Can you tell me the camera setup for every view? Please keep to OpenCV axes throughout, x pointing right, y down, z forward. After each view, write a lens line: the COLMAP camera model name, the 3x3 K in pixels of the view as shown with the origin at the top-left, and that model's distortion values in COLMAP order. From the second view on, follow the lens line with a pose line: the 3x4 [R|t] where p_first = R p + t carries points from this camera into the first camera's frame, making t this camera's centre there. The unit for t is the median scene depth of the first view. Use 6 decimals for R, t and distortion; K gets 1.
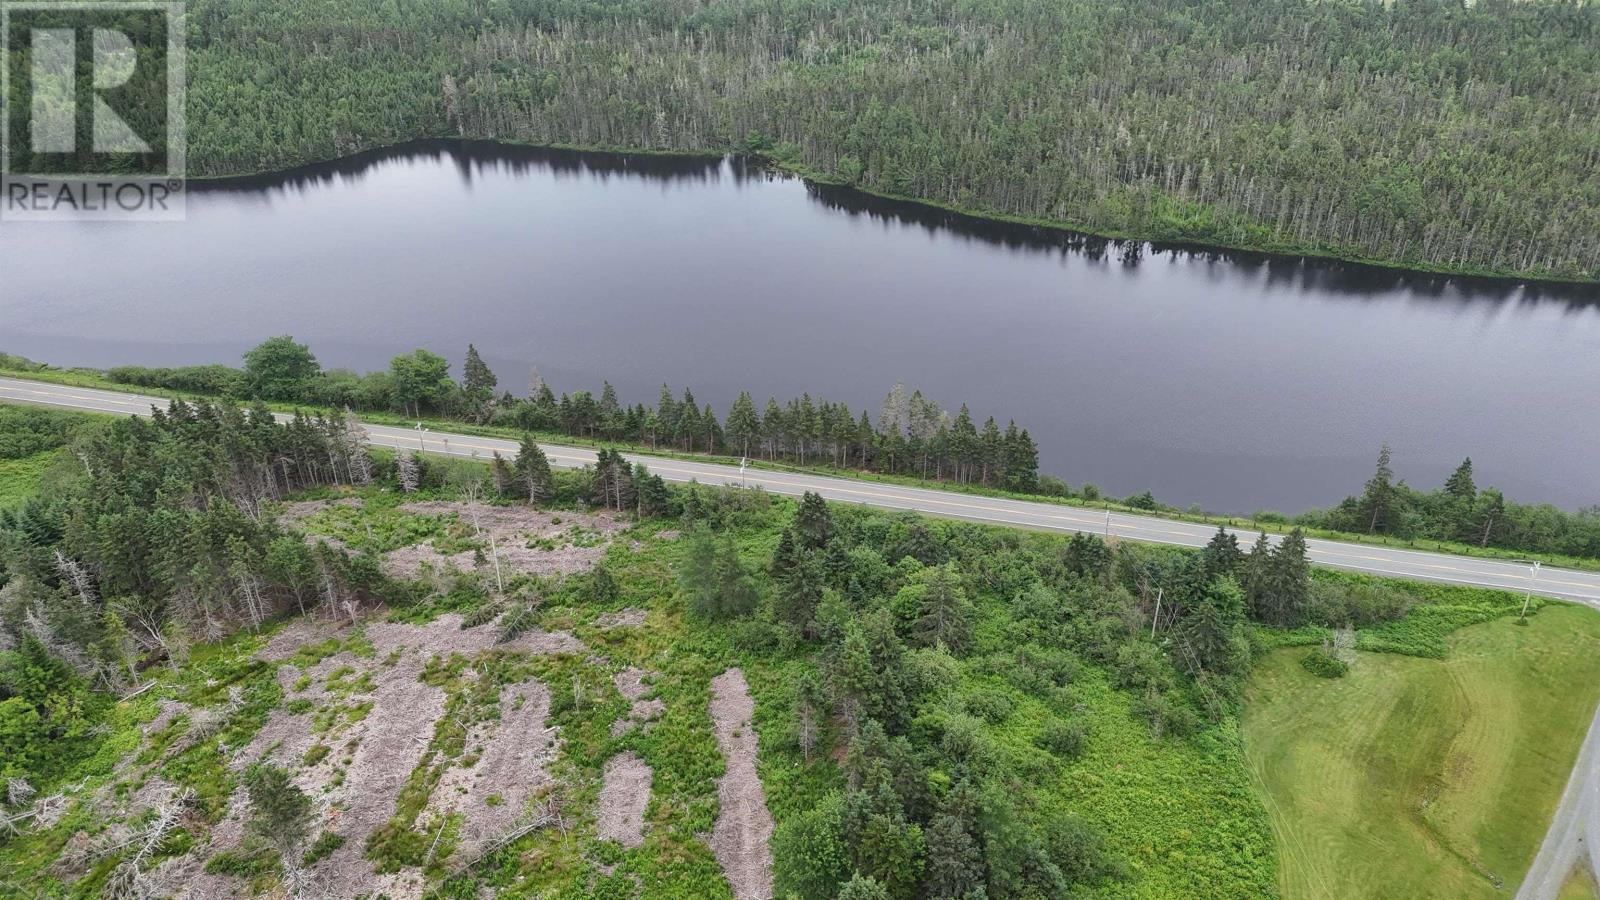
lens RADIAL K [[1172.0, 0, 807.5], [0, 1172.0, 455.3], [0, 0, 1]] dist [0.081483, -0.079686]
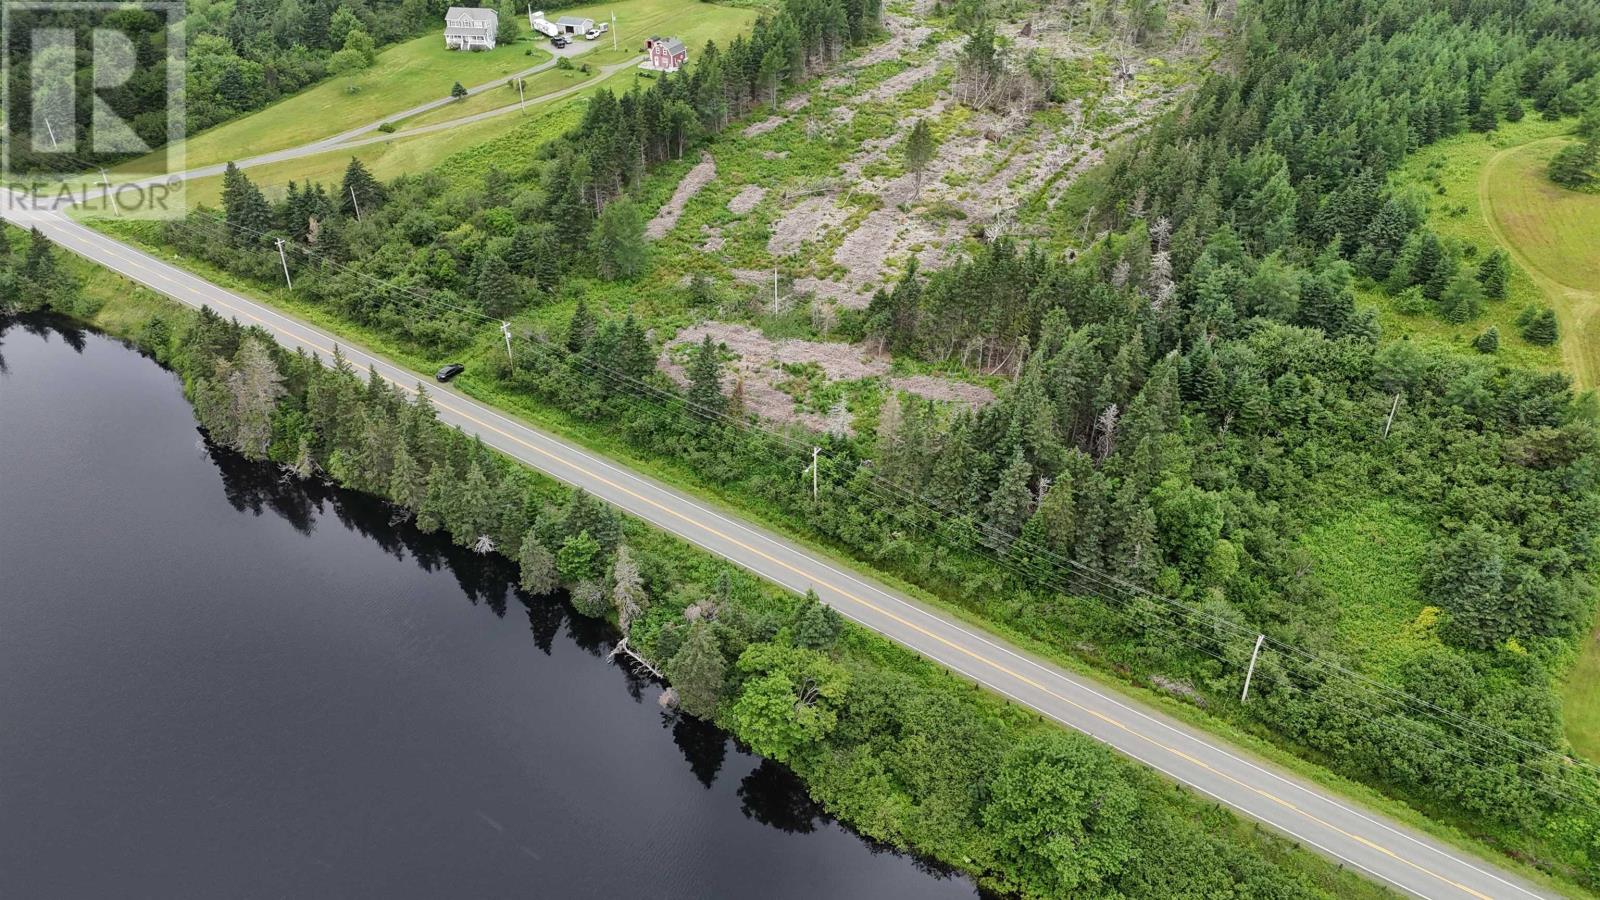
lens RADIAL K [[1172.0, 0, 809.8], [0, 1172.0, 451.1], [0, 0, 1]] dist [0.081483, -0.079686]
pose [[-0.933334, -0.186707, 0.306639, -0.484283], [0.187847, 0.473899, 0.860310, -0.584108], [-0.305942, 0.860558, -0.407234, 1.141809]]
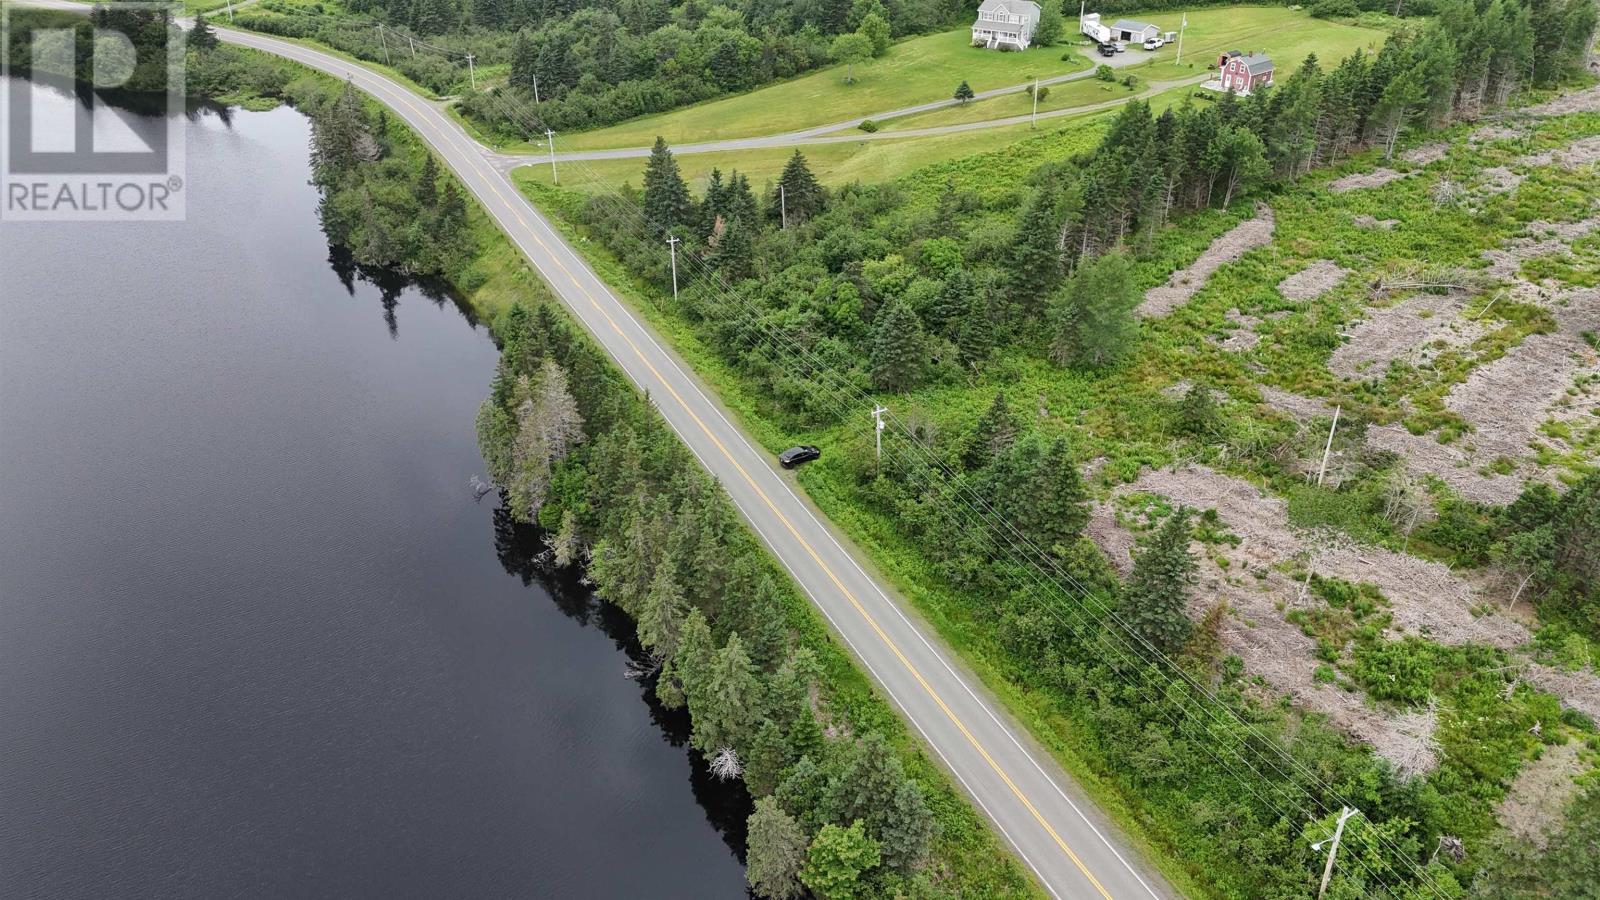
lens RADIAL K [[1172.0, 0, 806.9], [0, 1172.0, 451.2], [0, 0, 1]] dist [0.081483, -0.079686]
pose [[-0.667276, -0.366905, 0.648170, -0.363026], [0.388012, 0.571588, 0.723004, -0.368128], [-0.635759, 0.733940, -0.239043, 0.973140]]
